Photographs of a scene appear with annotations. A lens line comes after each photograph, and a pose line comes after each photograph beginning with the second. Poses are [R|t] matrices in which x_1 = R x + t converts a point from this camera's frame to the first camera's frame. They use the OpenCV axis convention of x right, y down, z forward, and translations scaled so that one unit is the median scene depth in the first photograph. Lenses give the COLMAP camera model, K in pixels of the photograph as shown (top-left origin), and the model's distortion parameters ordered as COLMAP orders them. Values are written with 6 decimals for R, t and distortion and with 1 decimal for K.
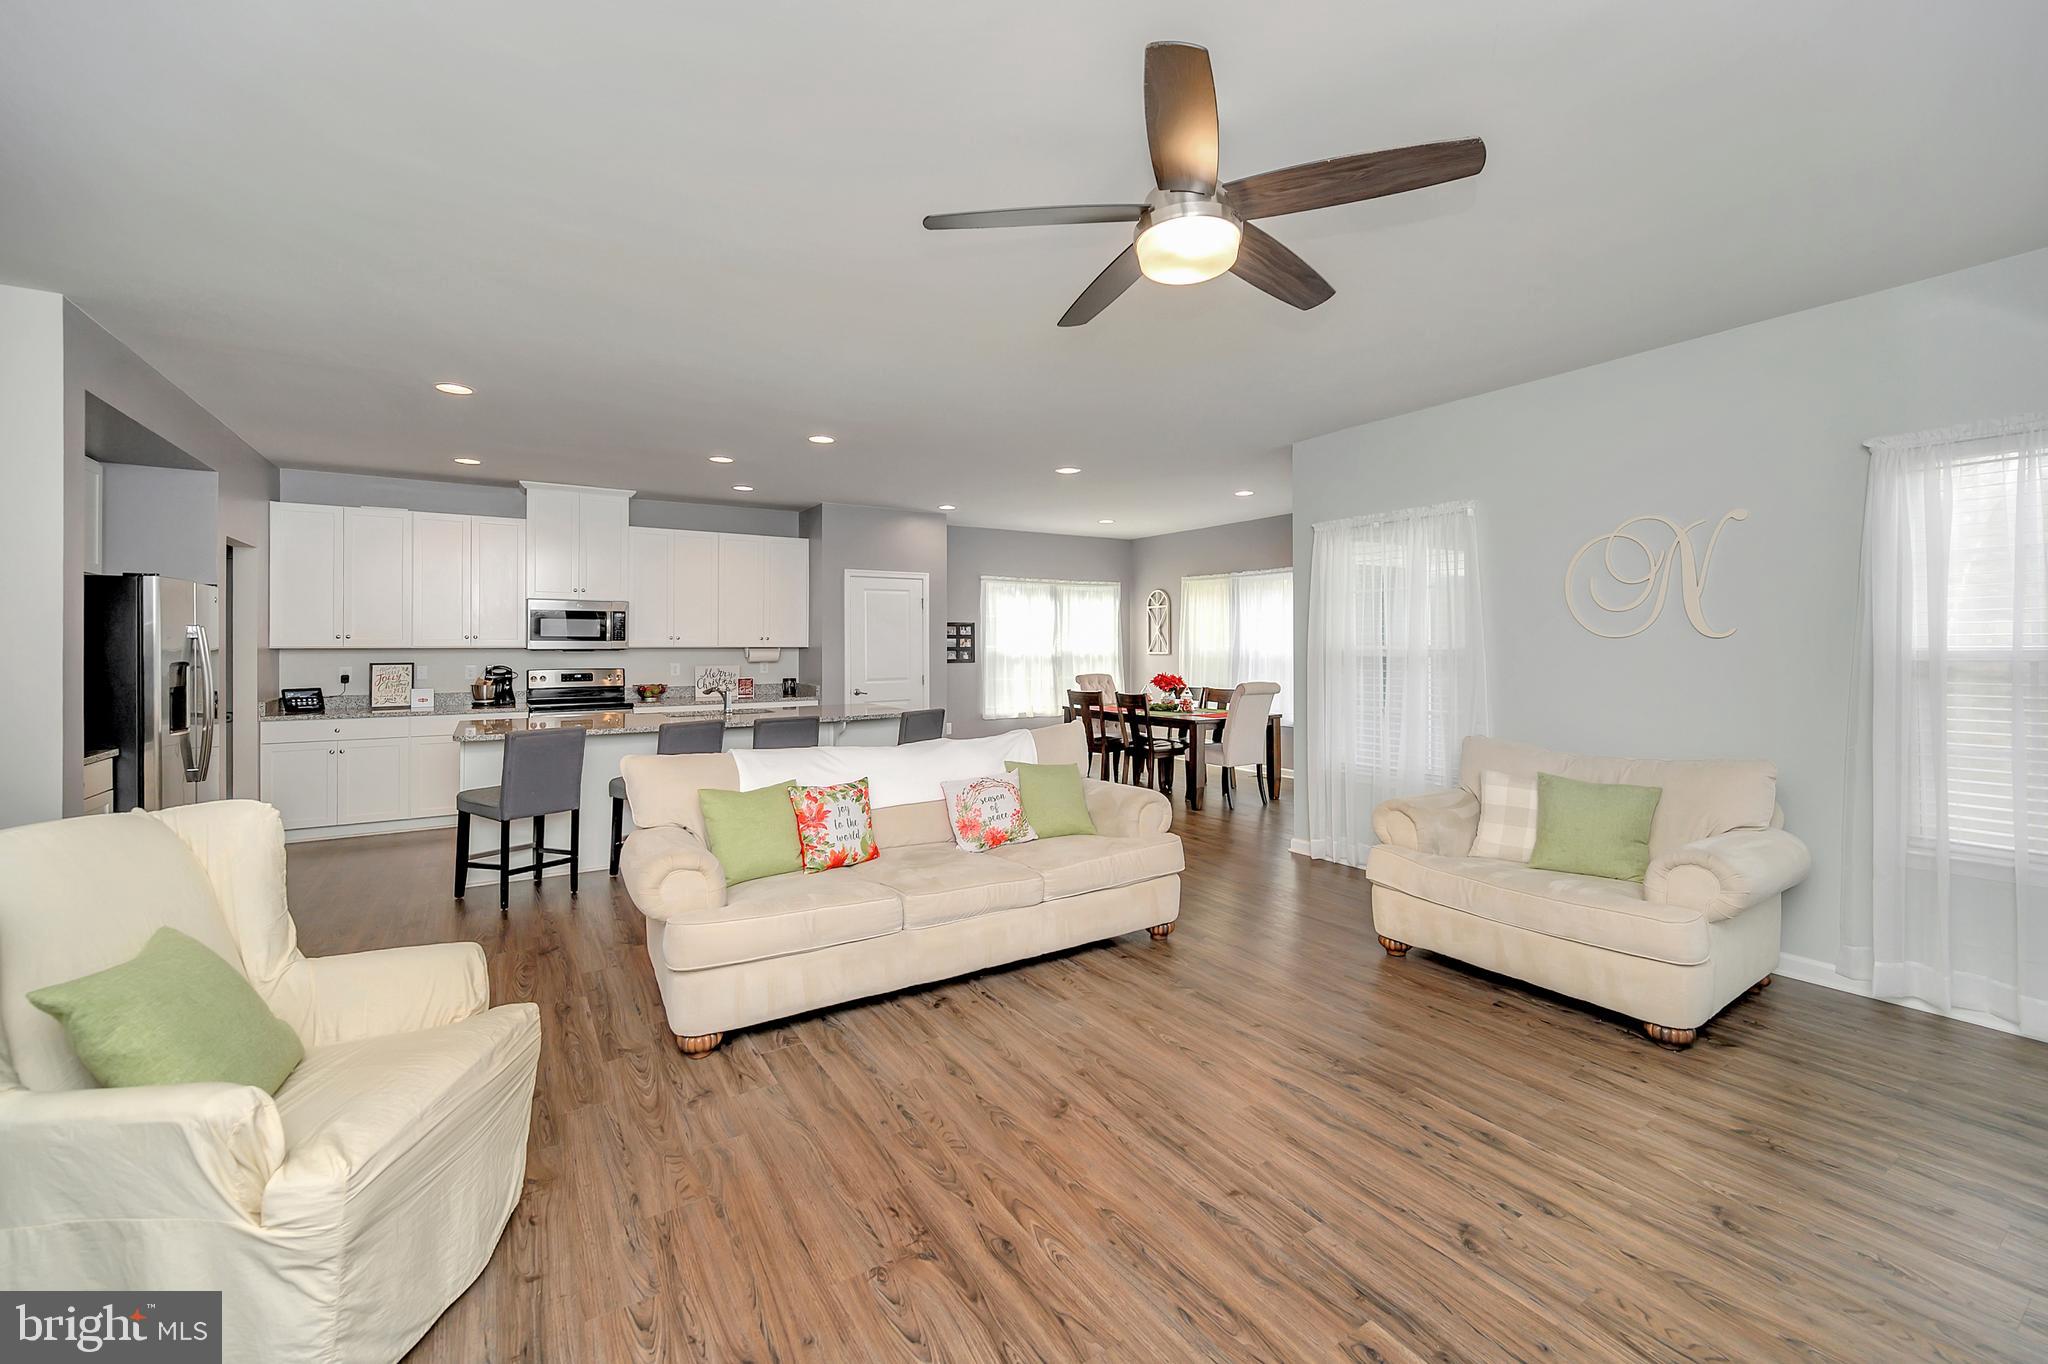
lens RADIAL K [[834.0, 0, 1025.9], [0, 834.0, 638.7], [0, 0, 1]] dist [0.000941, 0.000270]
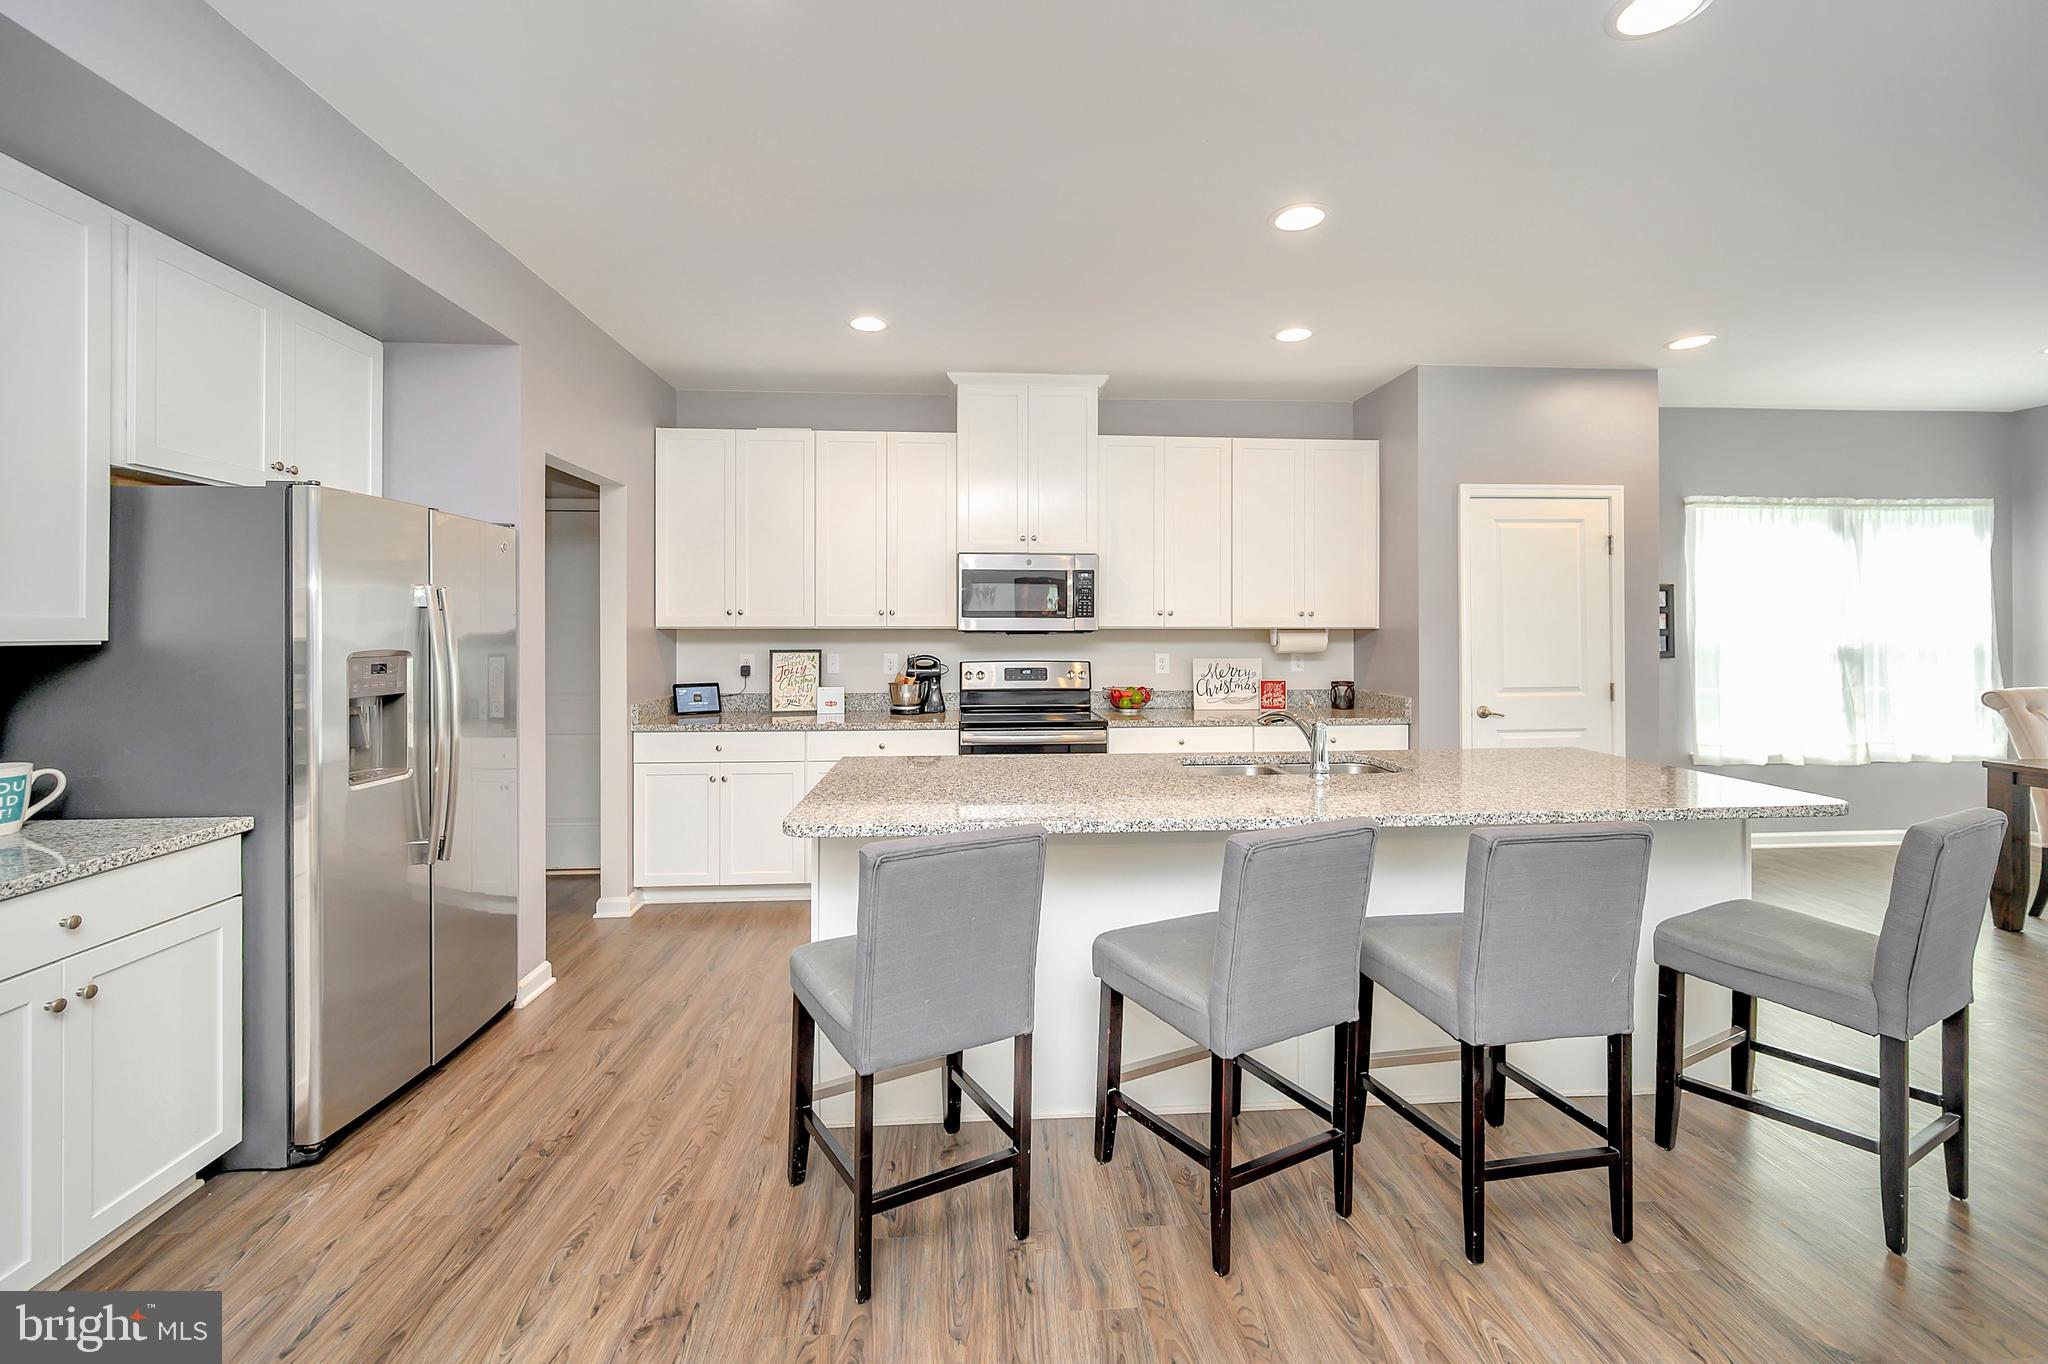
lens RADIAL K [[834.0, 0, 1025.9], [0, 834.0, 638.7], [0, 0, 1]] dist [0.000941, 0.000270]
pose [[0.880987, 0.004717, -0.473117, -0.233265], [0.003011, 0.999874, 0.015575, 0.008621], [0.473131, -0.015145, 0.880862, 0.433082]]
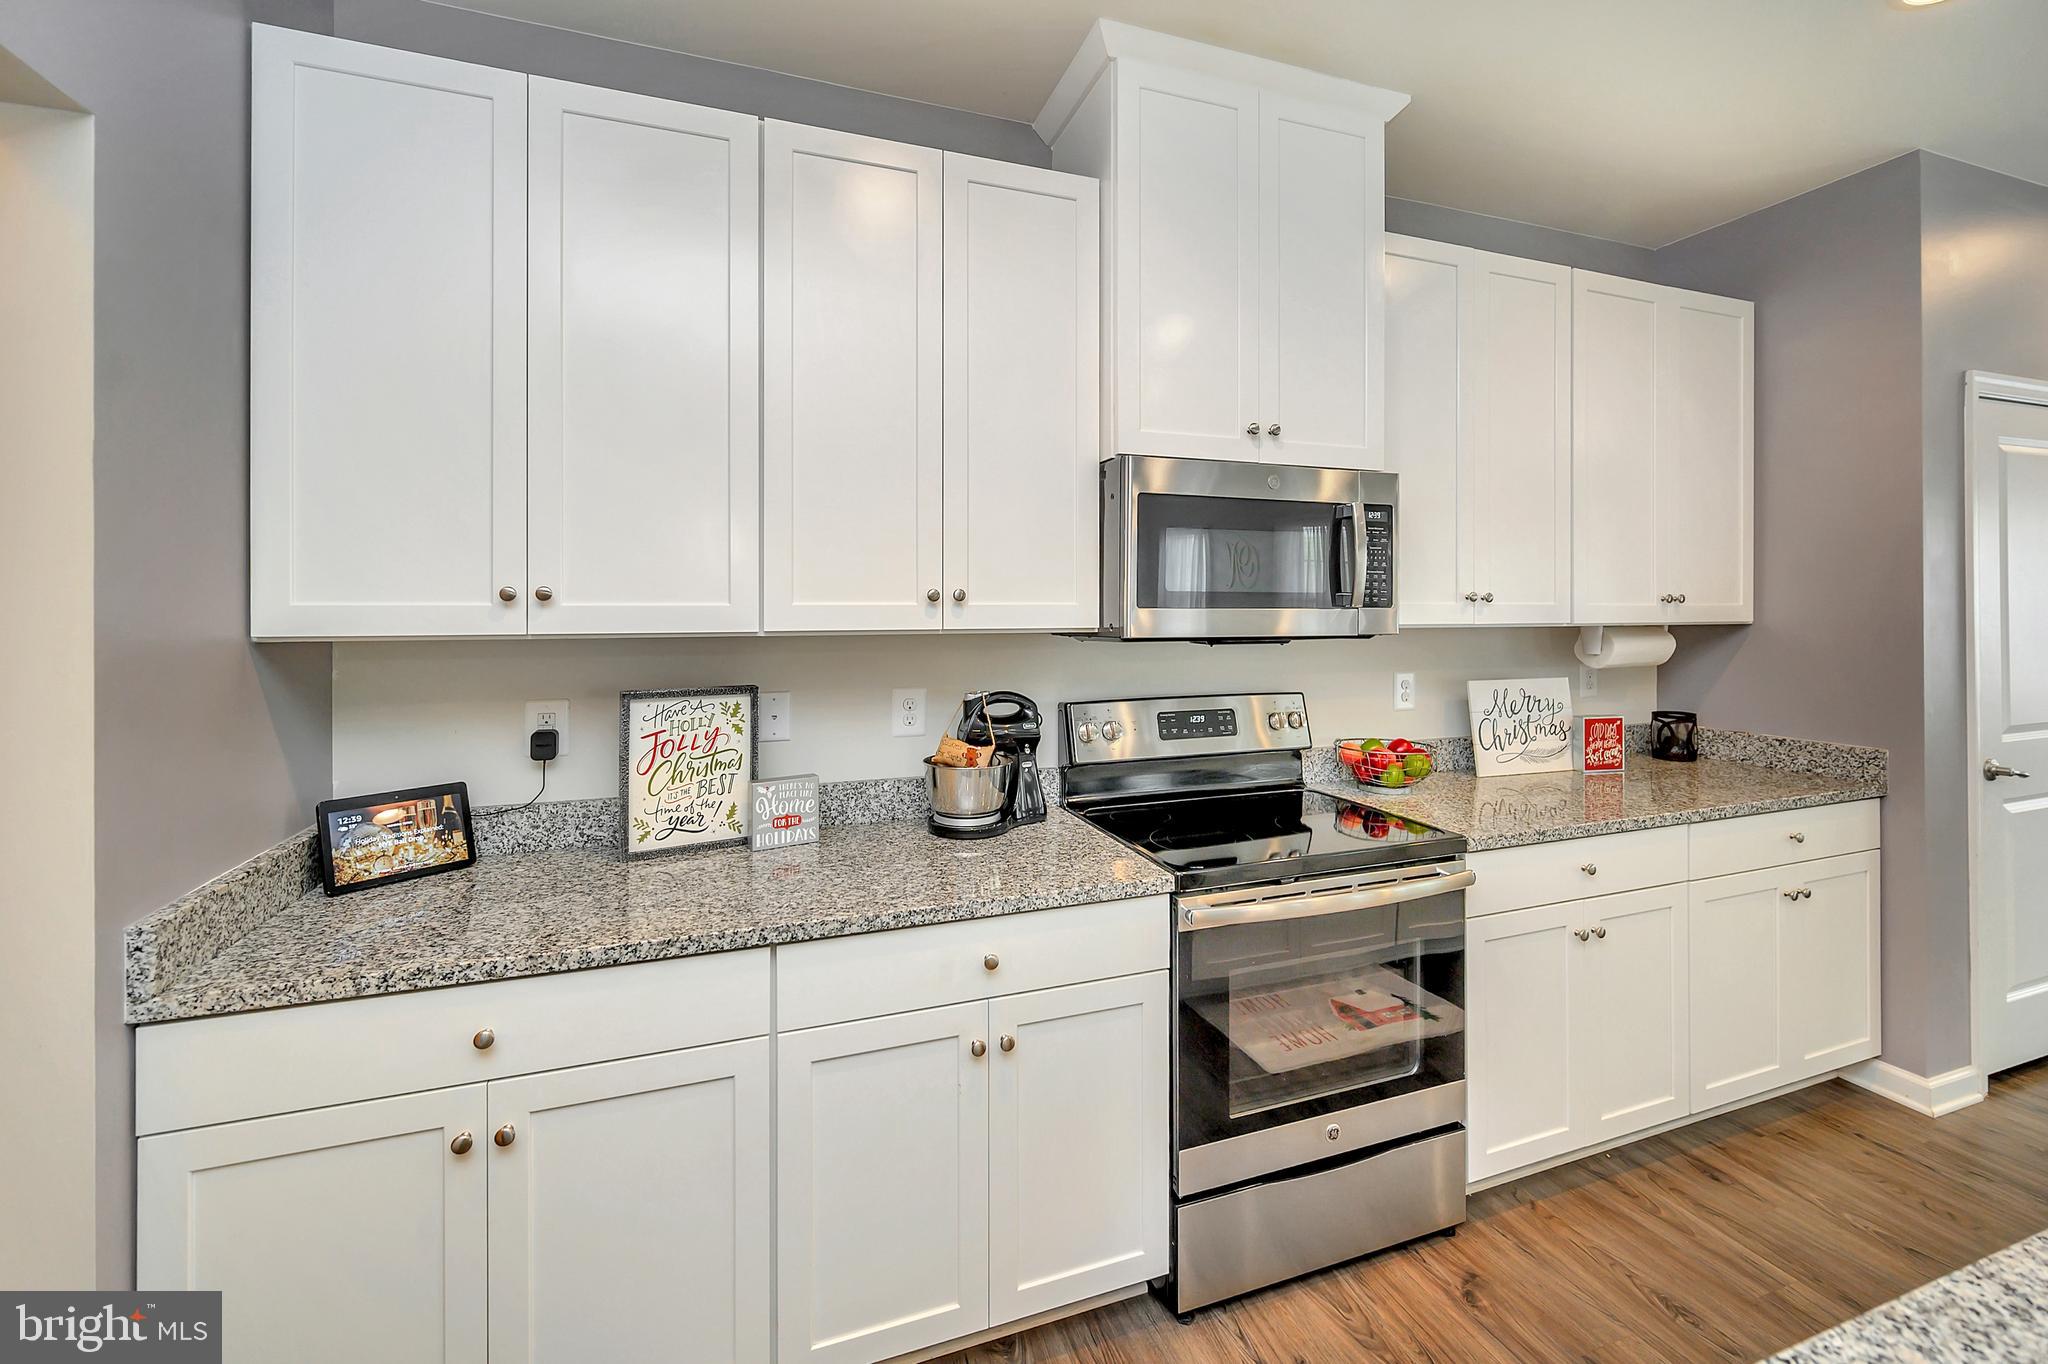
lens RADIAL K [[837.1, 0, 1027.0], [0, 837.1, 610.6], [0, 0, 1]] dist [0.002694, 0.000305]
pose [[0.974496, -0.003131, -0.224384, -0.540888], [0.004728, 0.999967, 0.006581, 0.001528], [0.224356, -0.007474, 0.974479, 0.693869]]
